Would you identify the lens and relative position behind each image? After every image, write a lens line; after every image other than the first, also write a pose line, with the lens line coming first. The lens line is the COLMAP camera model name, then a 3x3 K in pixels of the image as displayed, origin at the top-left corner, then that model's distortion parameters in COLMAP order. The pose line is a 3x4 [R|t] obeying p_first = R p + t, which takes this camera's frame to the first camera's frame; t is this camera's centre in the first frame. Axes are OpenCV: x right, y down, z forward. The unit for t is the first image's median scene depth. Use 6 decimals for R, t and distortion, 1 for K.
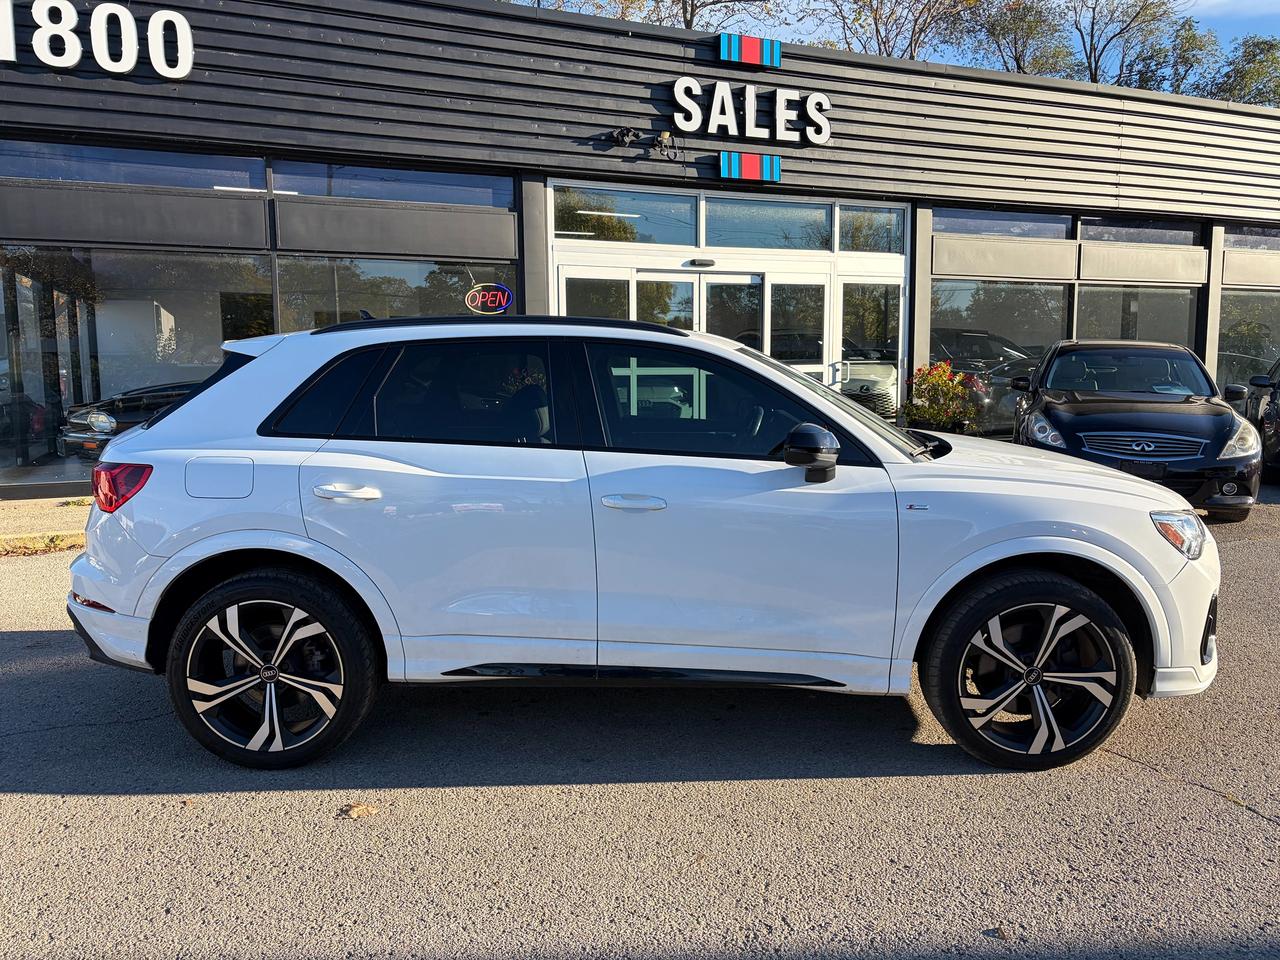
lens RADIAL K [[977.9, 0, 626.5], [0, 977.9, 477.0], [0, 0, 1]] dist [0.042958, -0.047532]
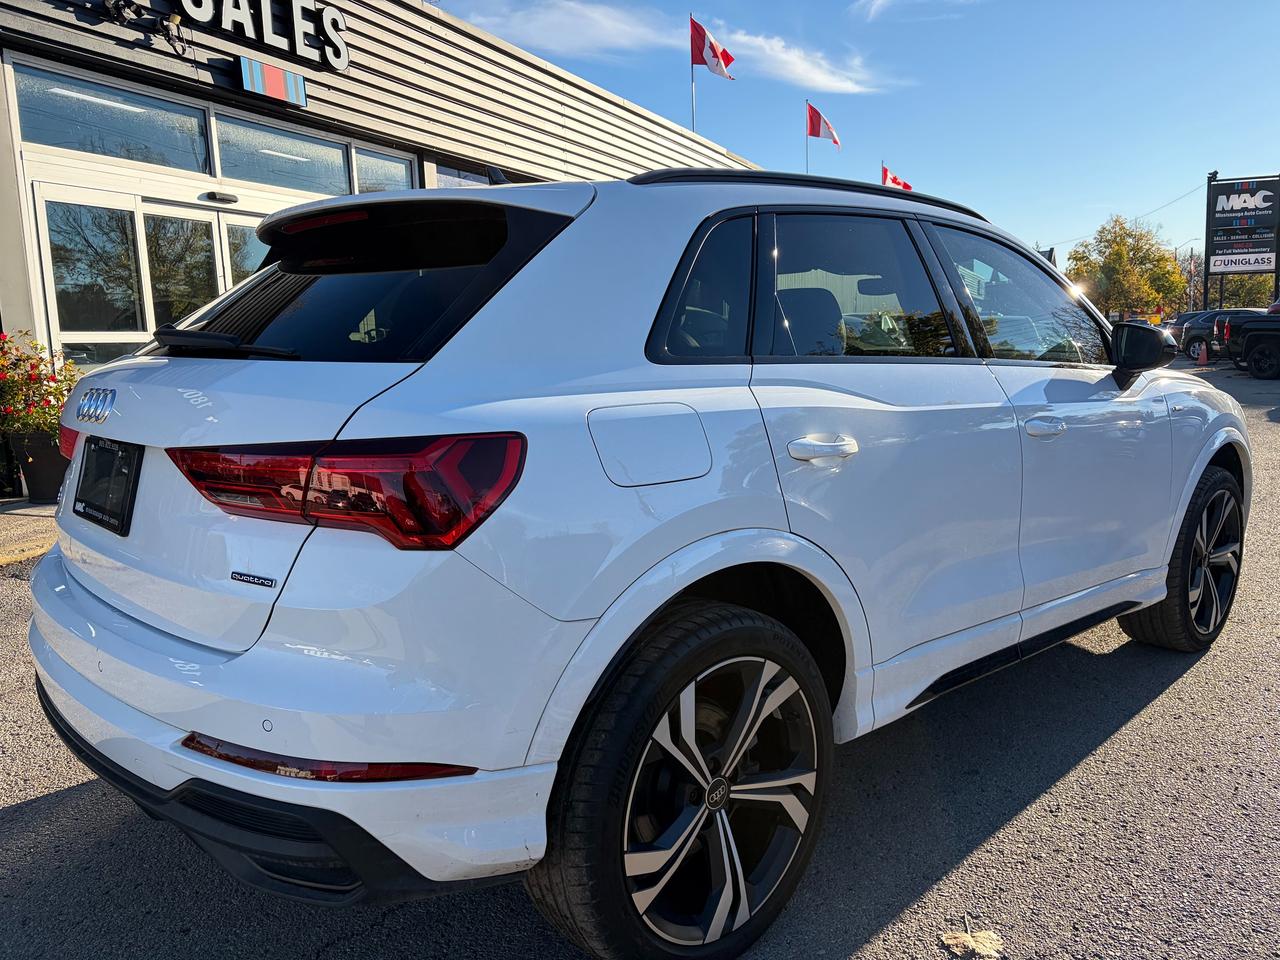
lens RADIAL K [[977.9, 0, 644.4], [0, 977.9, 489.6], [0, 0, 1]] dist [0.042958, -0.047532]
pose [[0.721974, -0.120820, 0.681290, -0.250482], [0.105614, 0.992342, 0.064061, -0.002641], [-0.683812, 0.025703, 0.729205, 0.209437]]
